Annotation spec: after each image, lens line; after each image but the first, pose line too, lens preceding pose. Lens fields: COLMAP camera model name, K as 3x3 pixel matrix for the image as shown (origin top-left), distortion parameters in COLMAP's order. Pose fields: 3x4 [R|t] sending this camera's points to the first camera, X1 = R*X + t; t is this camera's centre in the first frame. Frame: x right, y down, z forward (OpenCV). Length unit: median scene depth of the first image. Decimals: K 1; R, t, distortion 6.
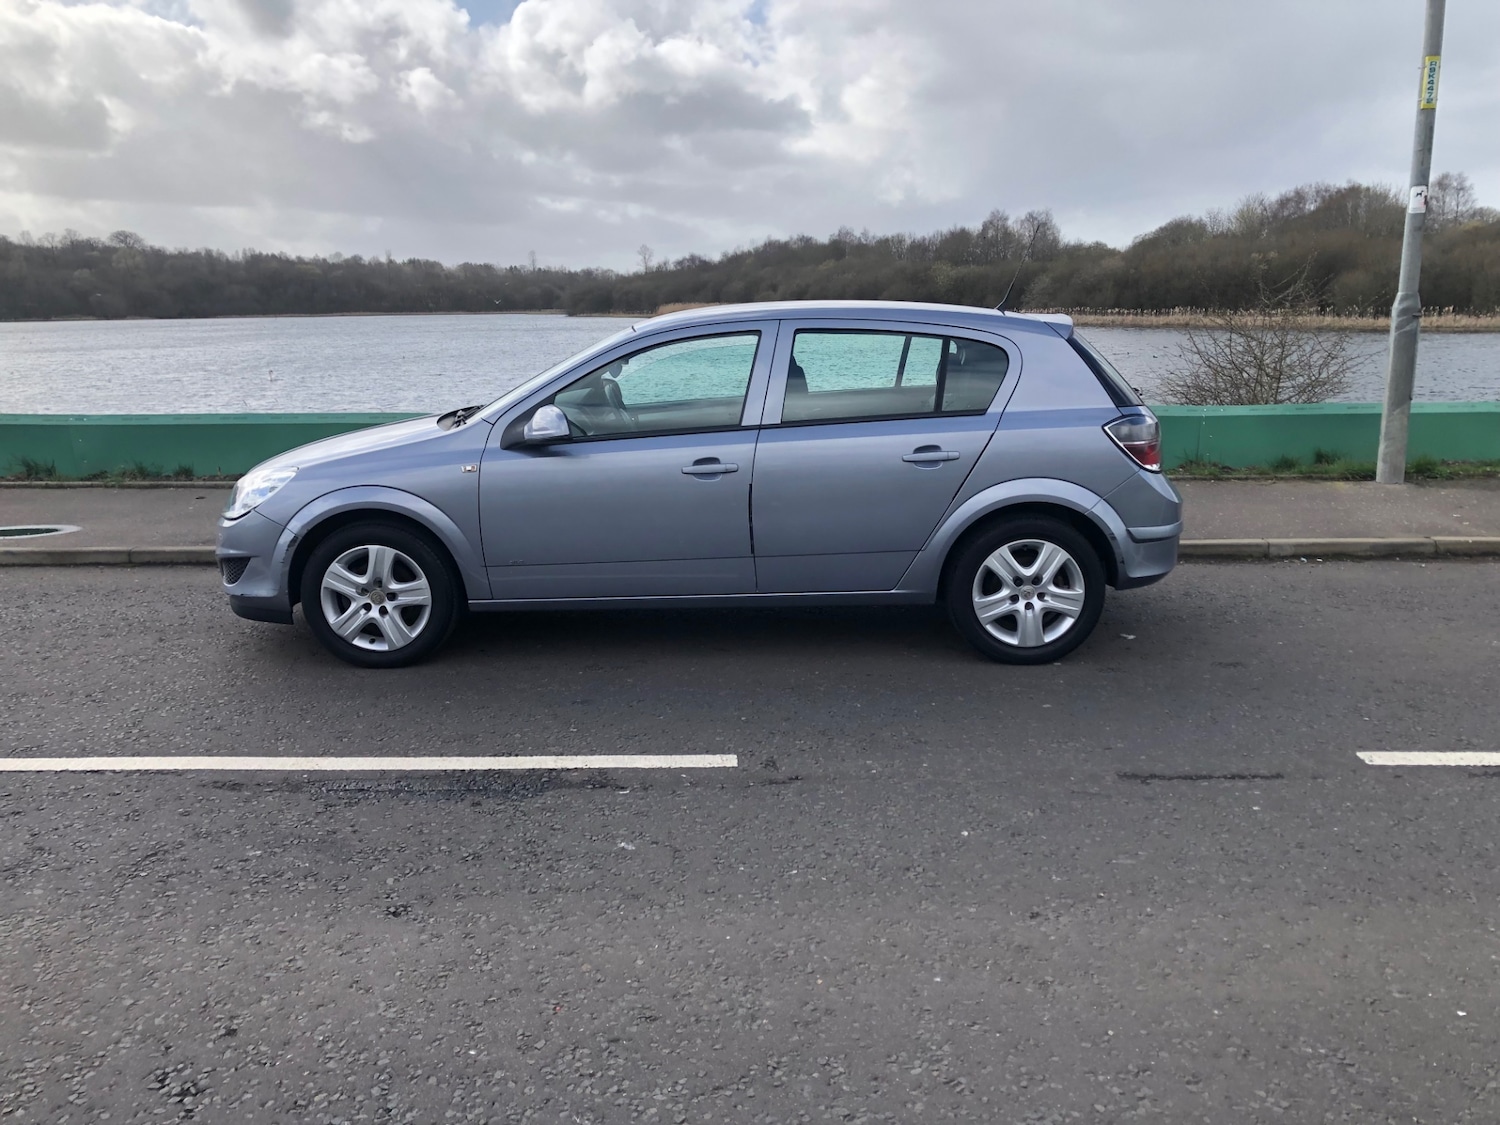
lens RADIAL K [[1224.7, 0, 751.6], [0, 1224.7, 527.8], [0, 0, 1]] dist [0.013854, -0.005499]
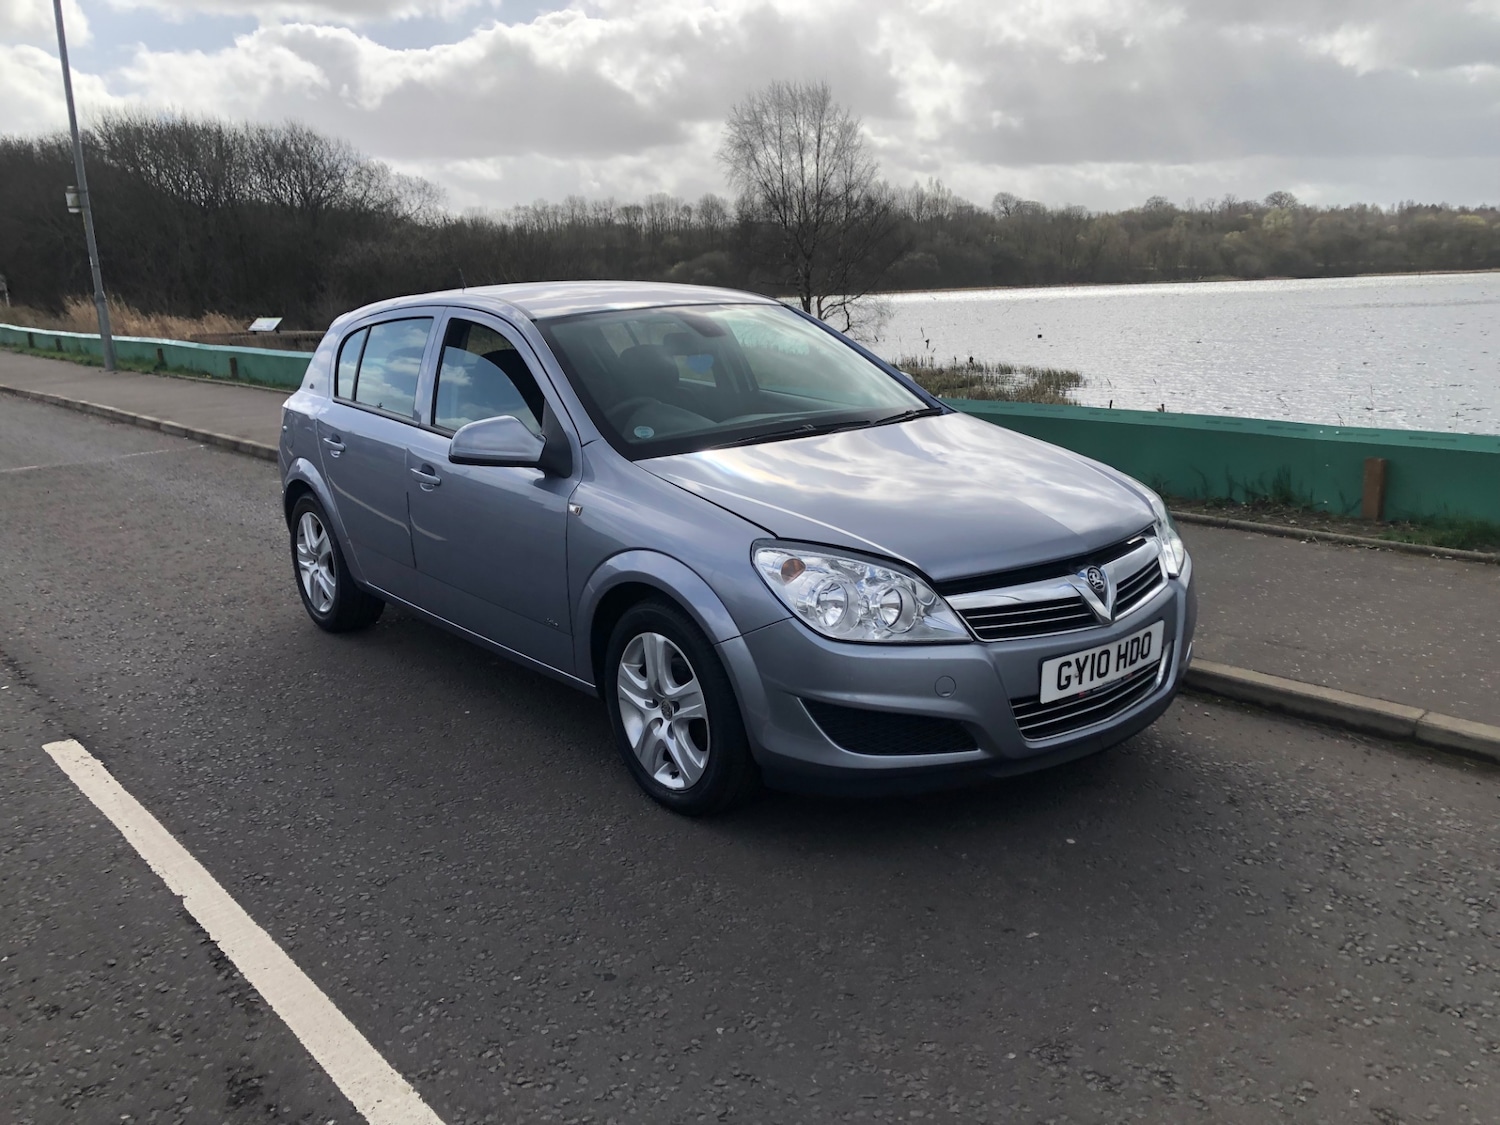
lens RADIAL K [[1224.6, 0, 753.8], [0, 1224.6, 569.0], [0, 0, 1]] dist [0.003618, -0.003919]
pose [[0.654998, 0.158946, -0.738725, 0.220147], [-0.110795, 0.987262, 0.114184, -0.104531], [0.747464, 0.007056, 0.664265, 0.588287]]
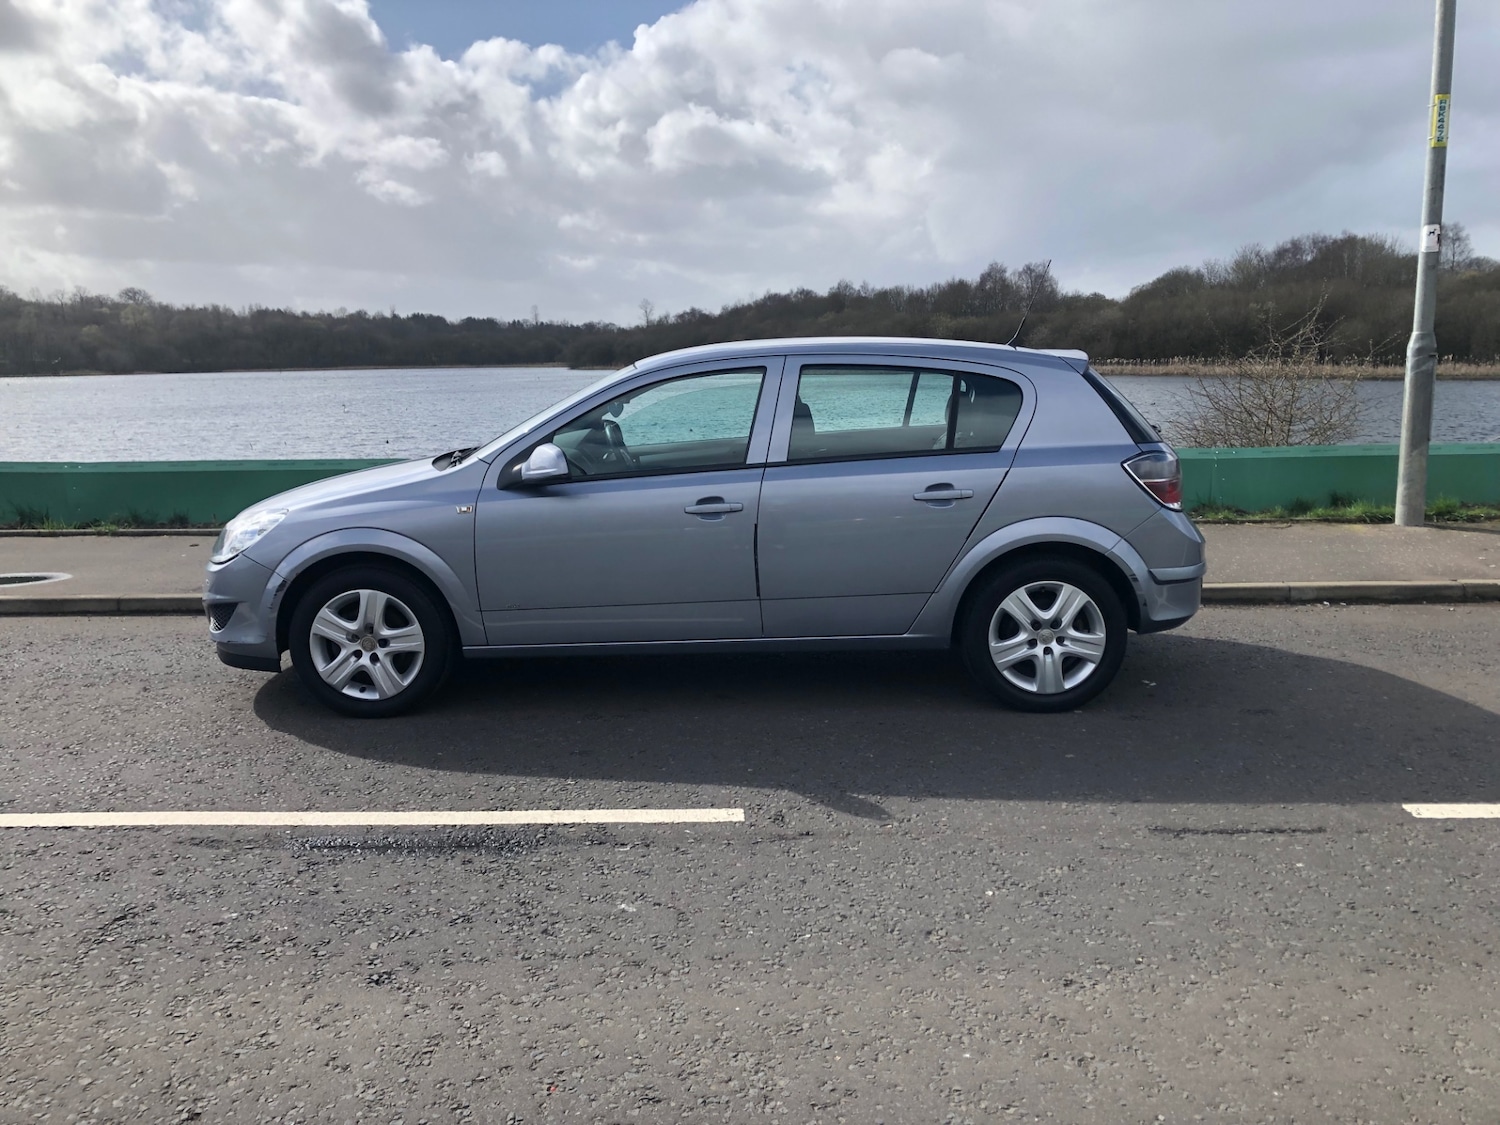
lens RADIAL K [[1224.2, 0, 744.7], [0, 1224.2, 531.1], [0, 0, 1]] dist [0.005530, 0.012007]
pose [[0.999971, -0.003836, -0.006563, -0.003689], [0.003578, 0.999238, -0.038870, 0.006806], [0.006707, 0.038846, 0.999223, 0.039443]]
